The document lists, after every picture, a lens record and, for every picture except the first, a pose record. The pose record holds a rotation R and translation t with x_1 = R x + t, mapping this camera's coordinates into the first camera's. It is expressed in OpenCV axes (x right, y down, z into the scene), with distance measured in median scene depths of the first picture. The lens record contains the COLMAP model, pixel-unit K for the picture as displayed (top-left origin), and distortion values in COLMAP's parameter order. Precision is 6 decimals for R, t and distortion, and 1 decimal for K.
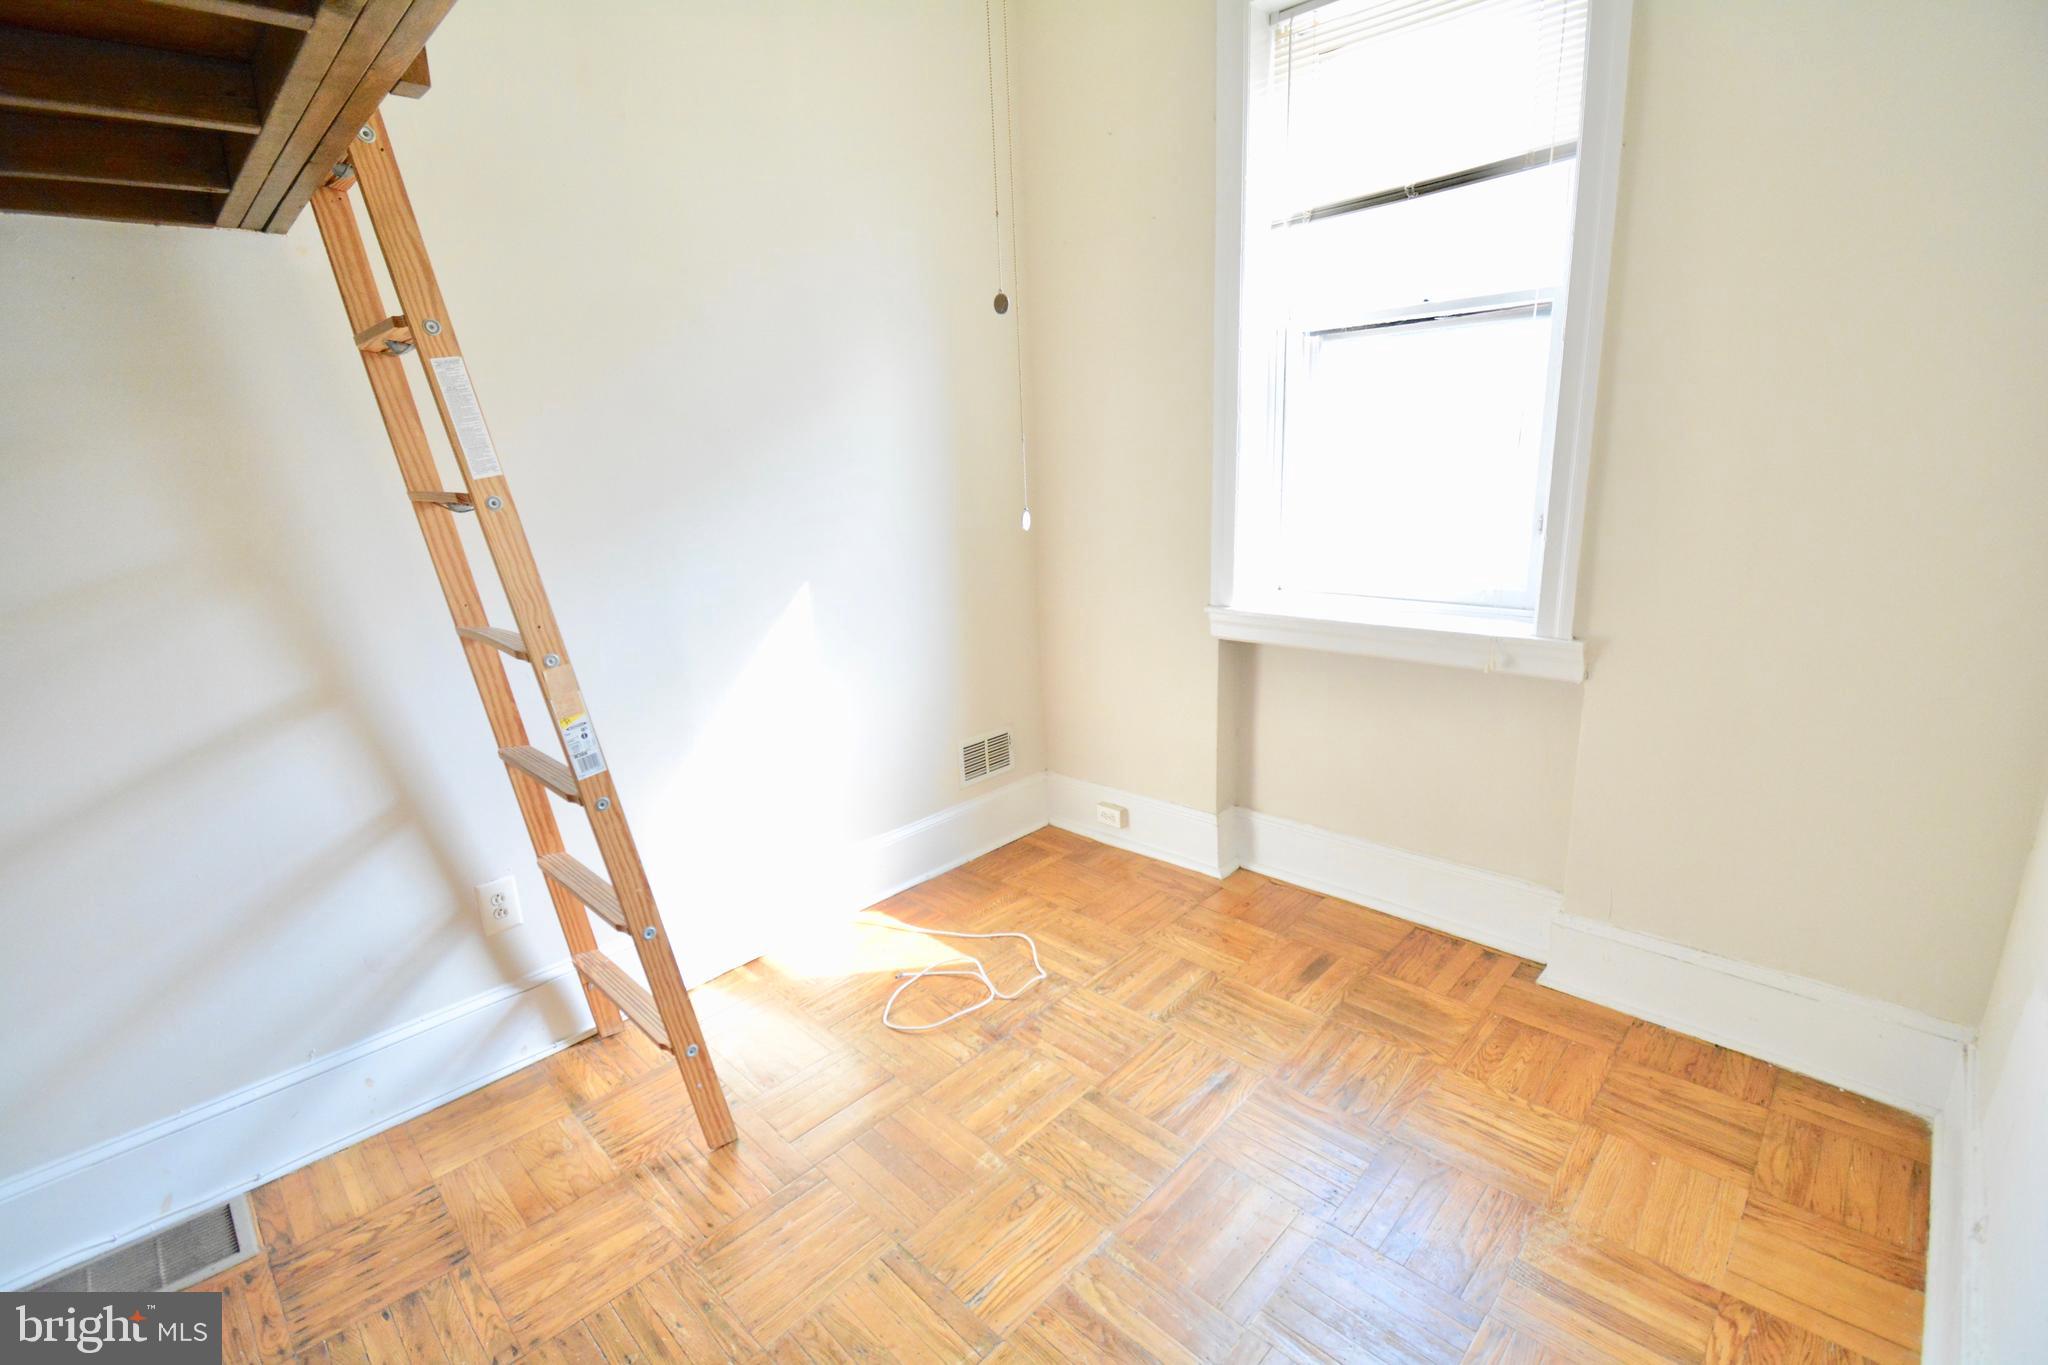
lens RADIAL K [[933.7, 0, 1009.9], [0, 933.7, 680.1], [0, 0, 1]] dist [0.011777, -0.014098]
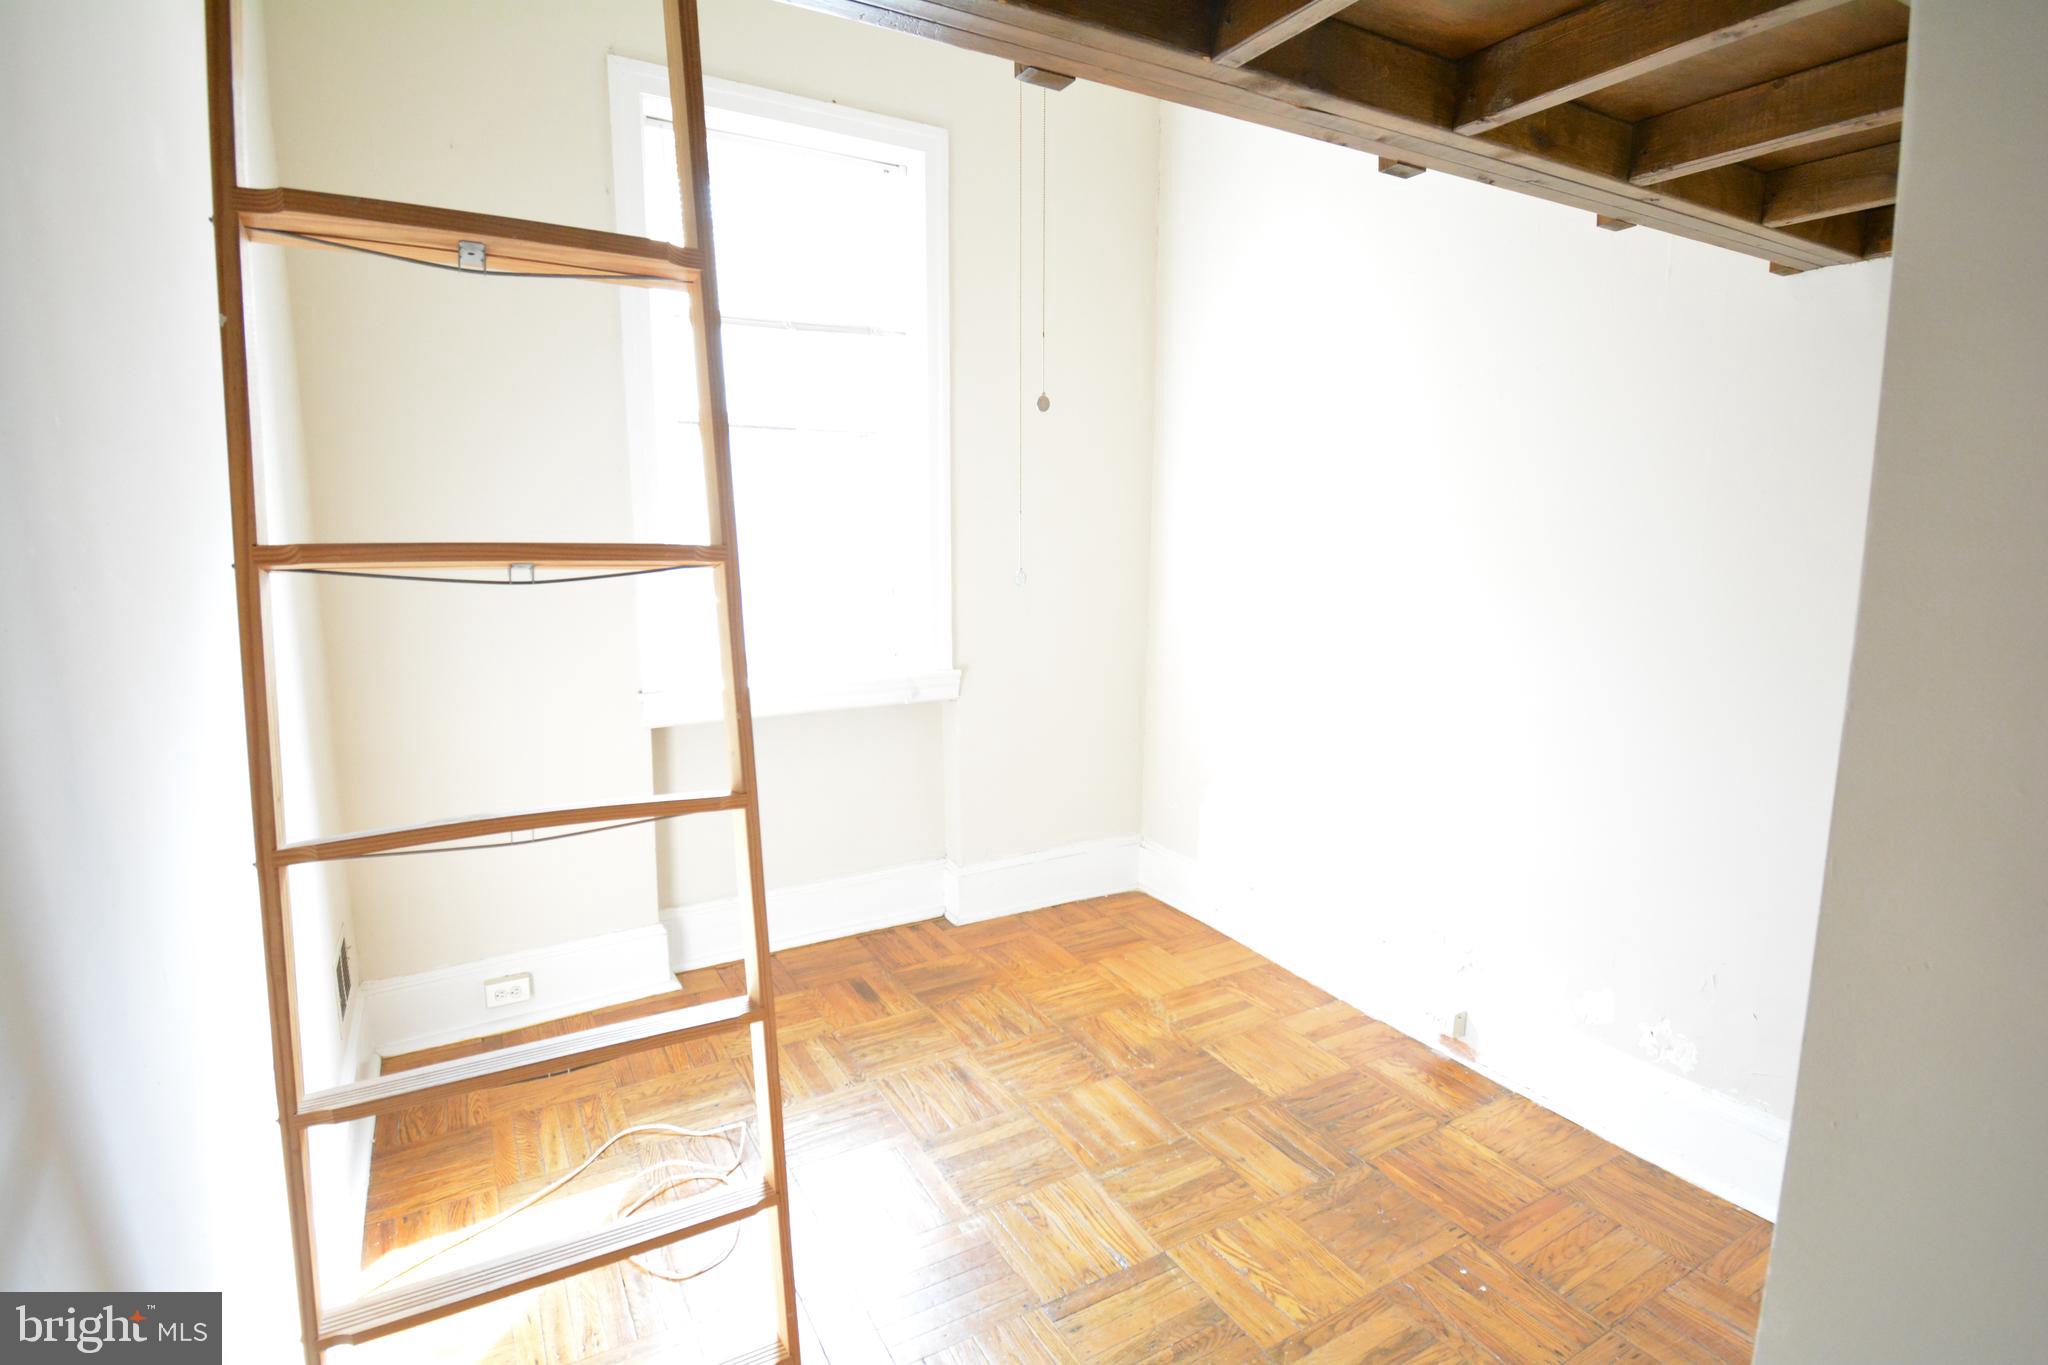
lens RADIAL K [[1037.9, 0, 1041.5], [0, 1037.9, 679.8], [0, 0, 1]] dist [0.003598, -0.008691]
pose [[0.236864, -0.104892, 0.965864, -1.002403], [0.224146, 0.973235, 0.050723, -0.085637], [-0.945333, 0.204480, 0.254035, 0.533768]]
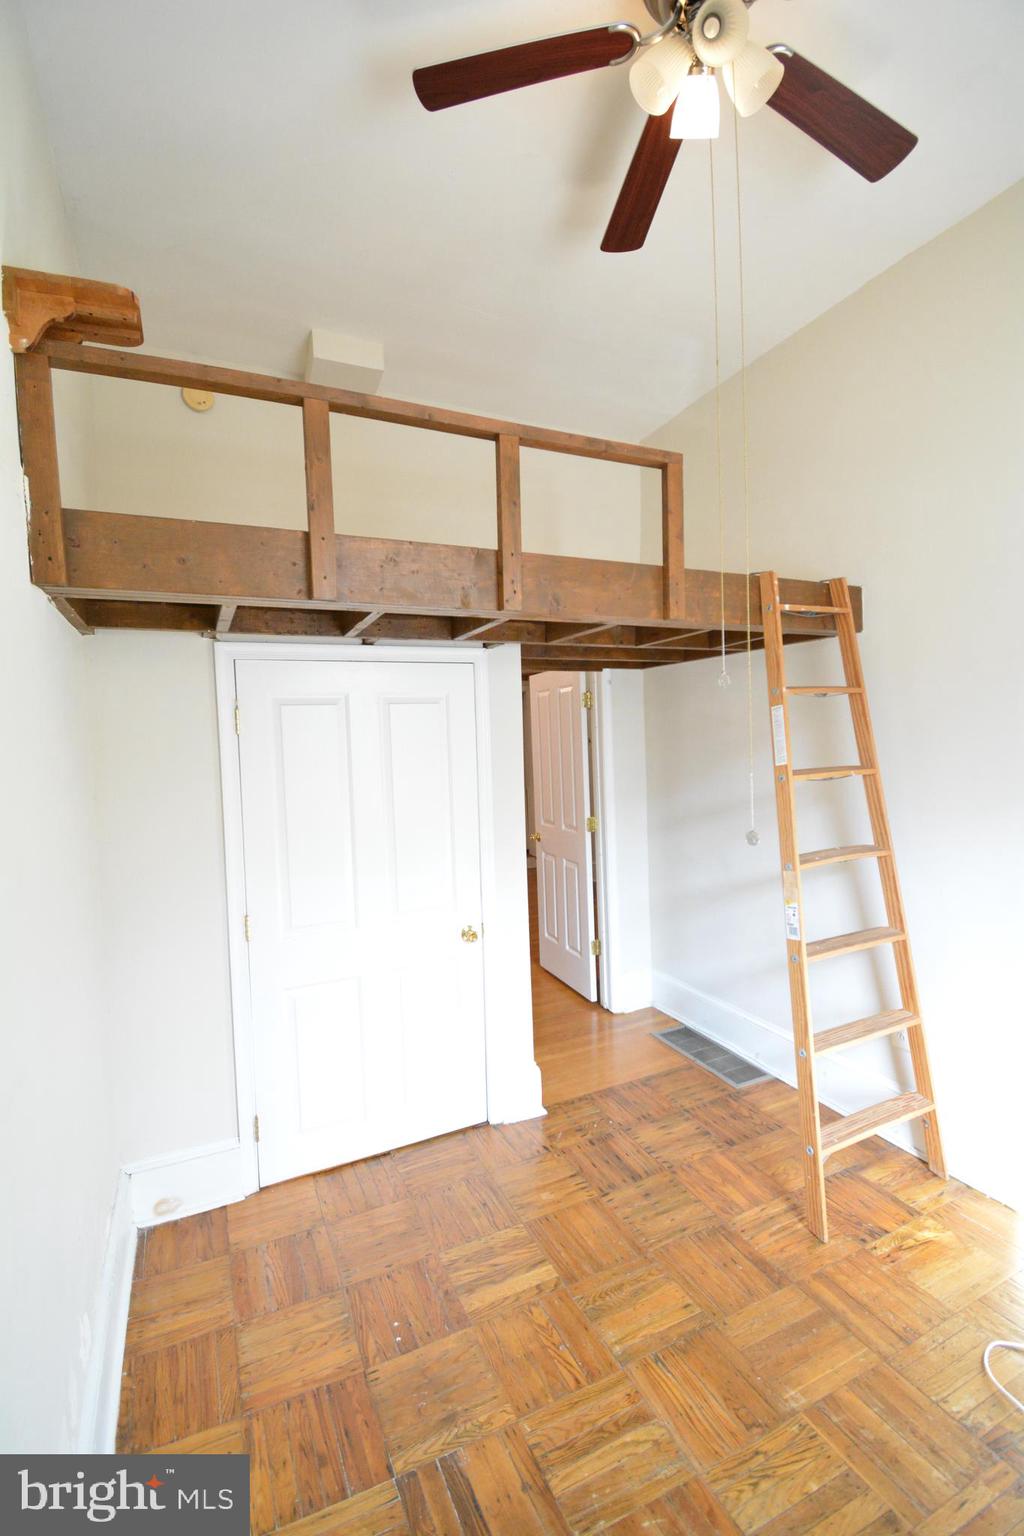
lens RADIAL K [[700.3, 0, 516.2], [0, 700.3, 763.1], [0, 0, 1]] dist [0.011777, -0.014098]
pose [[-0.333893, 0.105109, -0.936732, 0.790096], [-0.184018, 0.967374, 0.174139, -0.303236], [0.924475, 0.230519, -0.303658, 0.773915]]
